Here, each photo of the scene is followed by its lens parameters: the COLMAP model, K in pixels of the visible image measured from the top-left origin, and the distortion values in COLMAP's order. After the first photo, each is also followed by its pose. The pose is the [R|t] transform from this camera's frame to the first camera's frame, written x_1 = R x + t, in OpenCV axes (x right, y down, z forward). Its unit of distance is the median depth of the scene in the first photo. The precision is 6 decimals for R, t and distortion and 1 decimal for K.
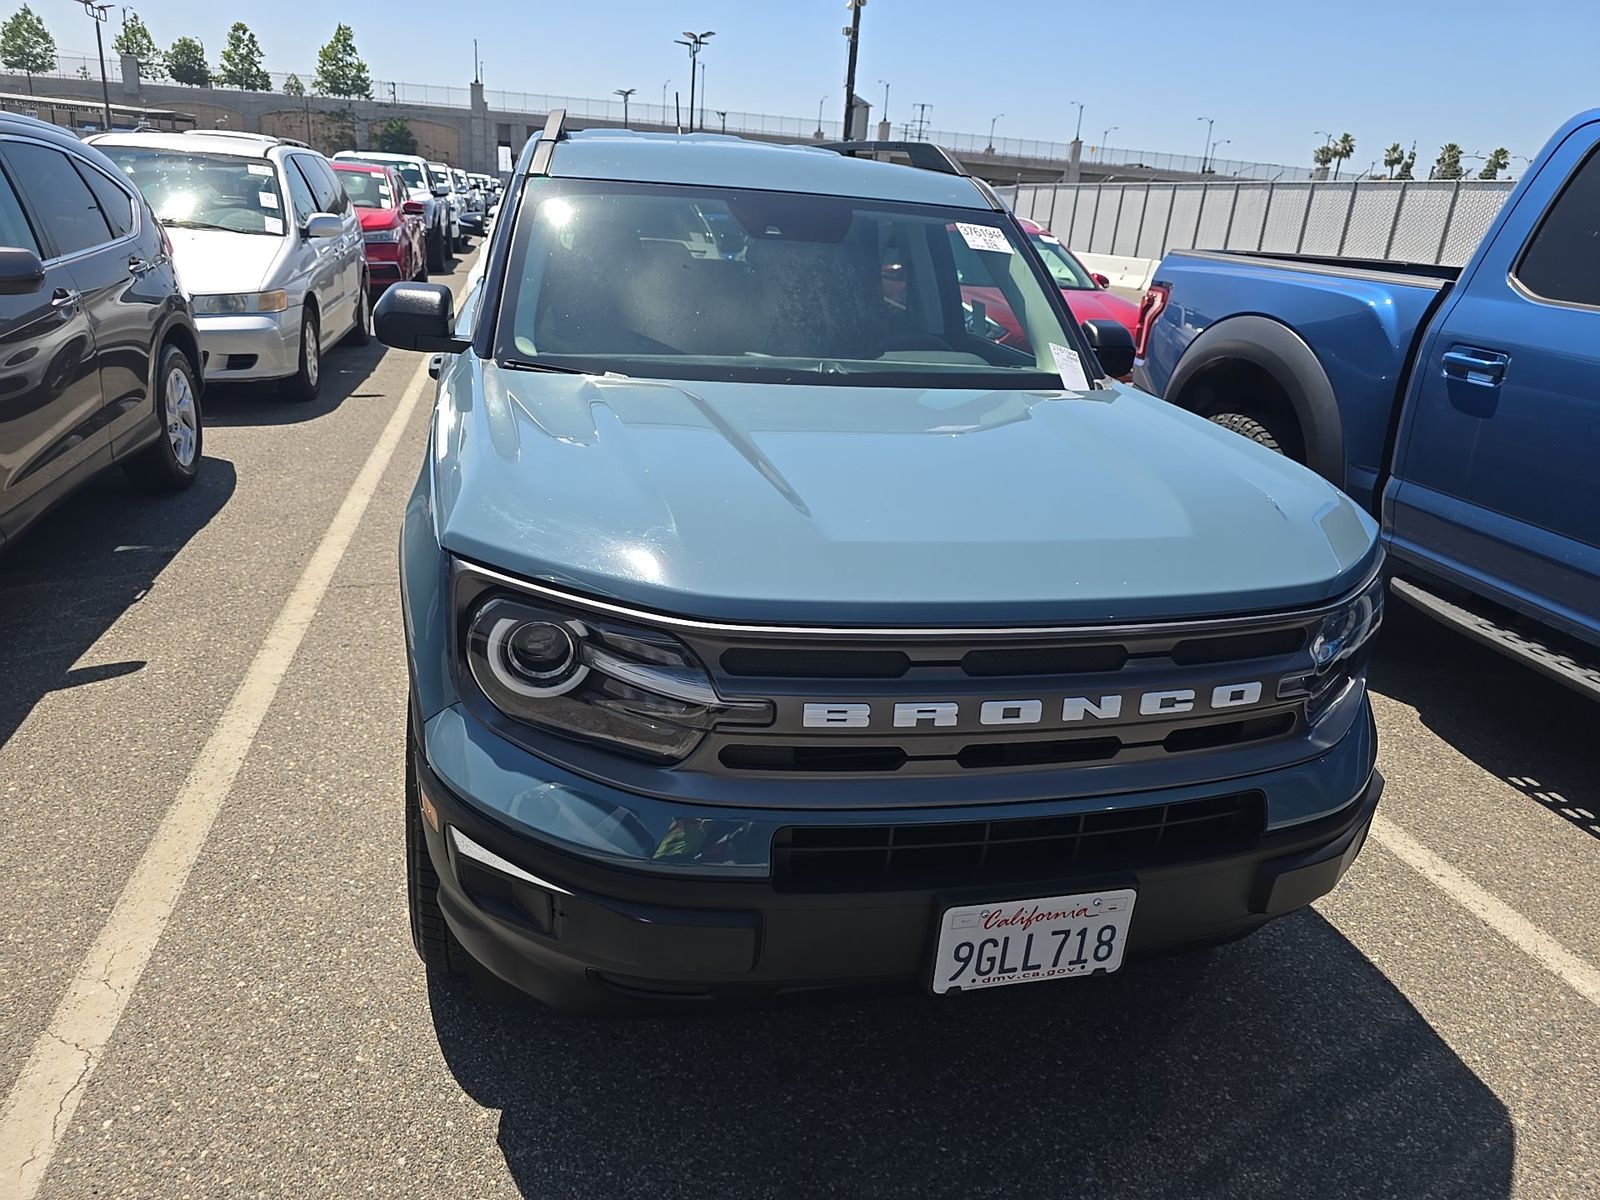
lens RADIAL K [[1080.9, 0, 801.7], [0, 1080.9, 597.2], [0, 0, 1]] dist [0.022087, -0.020087]
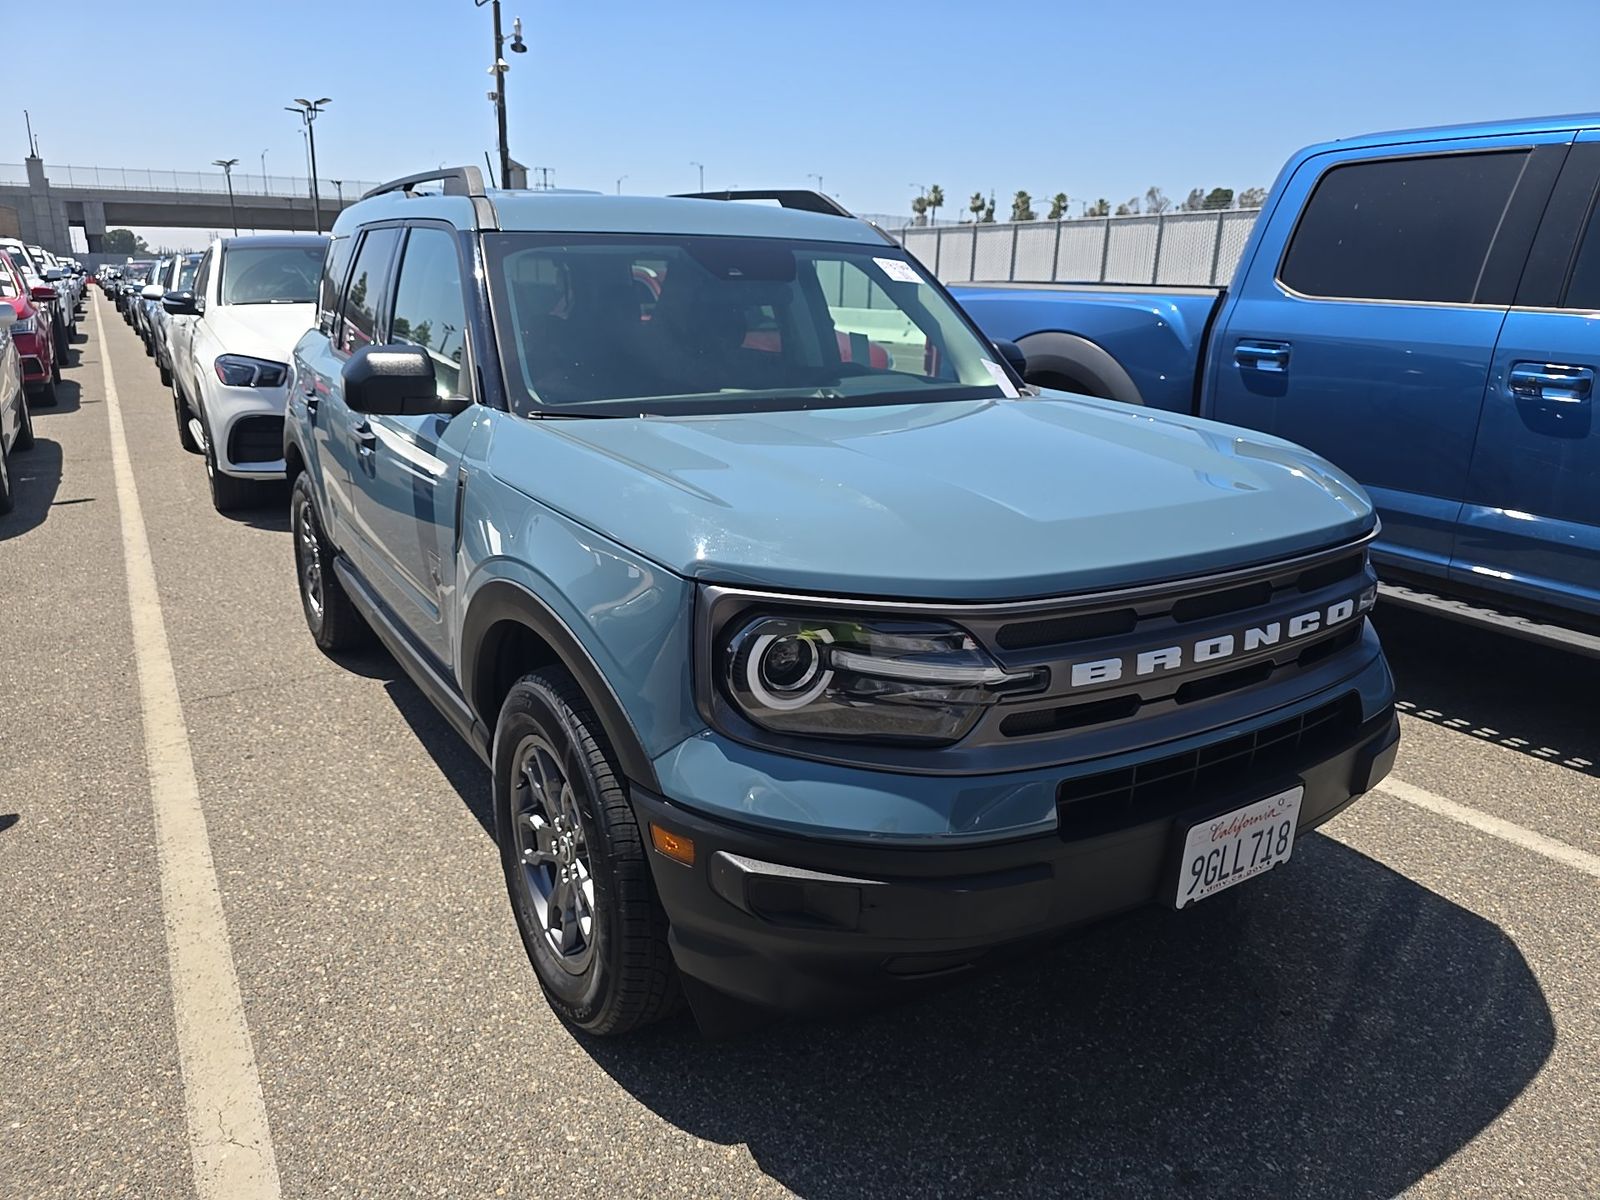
lens RADIAL K [[1080.9, 0, 796.7], [0, 1080.9, 601.3], [0, 0, 1]] dist [0.021184, -0.020688]
pose [[0.949652, -0.138539, 0.281014, -0.282665], [0.151142, 0.988231, -0.023574, 0.008411], [-0.274441, 0.064860, 0.959414, 0.002541]]
